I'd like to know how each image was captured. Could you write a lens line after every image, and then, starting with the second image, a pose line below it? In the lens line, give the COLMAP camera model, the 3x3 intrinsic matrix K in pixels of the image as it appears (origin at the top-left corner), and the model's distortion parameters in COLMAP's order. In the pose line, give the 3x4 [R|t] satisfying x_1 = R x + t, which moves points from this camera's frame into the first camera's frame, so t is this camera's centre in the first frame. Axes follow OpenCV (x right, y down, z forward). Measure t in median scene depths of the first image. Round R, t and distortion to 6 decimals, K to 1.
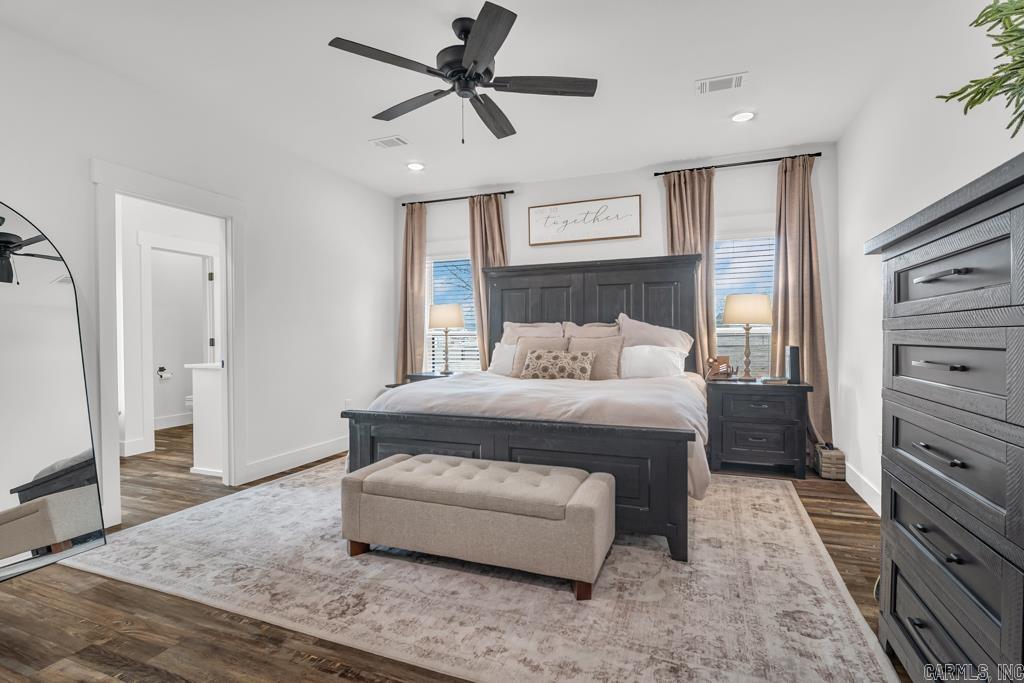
lens RADIAL K [[481.0, 0, 512.0], [0, 481.0, 341.5], [0, 0, 1]] dist [-0.001950, -0.000767]
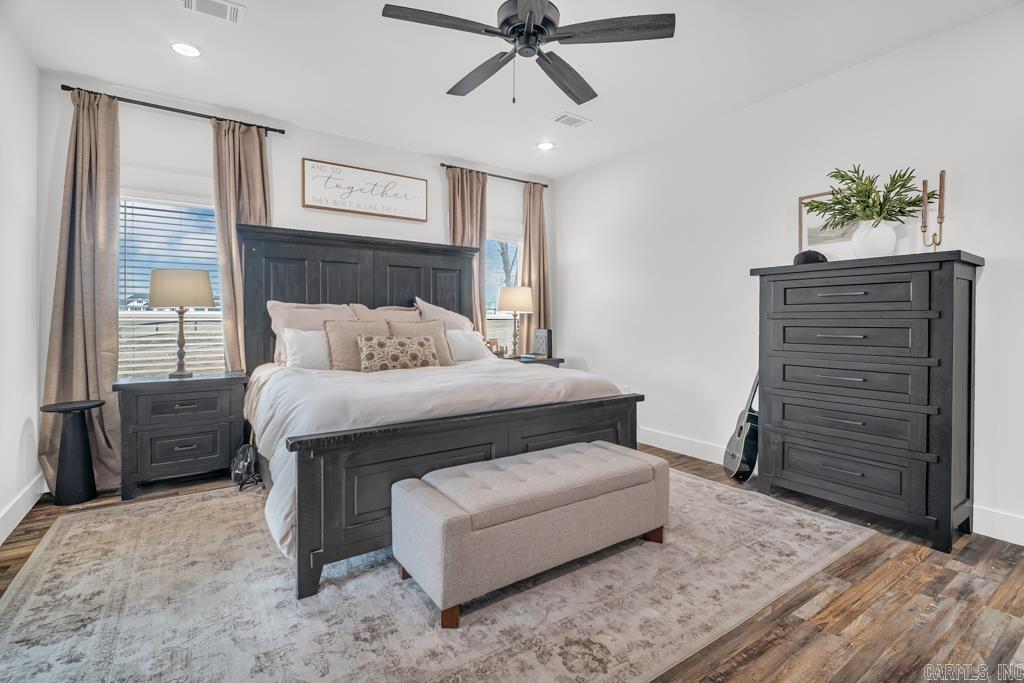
lens RADIAL K [[490.7, 0, 508.2], [0, 490.7, 324.9], [0, 0, 1]] dist [-0.003388, -0.001033]
pose [[0.554922, -0.000280, 0.831902, -0.524662], [0.002091, 0.999997, -0.001059, -0.001315], [-0.831899, 0.002327, 0.554921, 0.310265]]
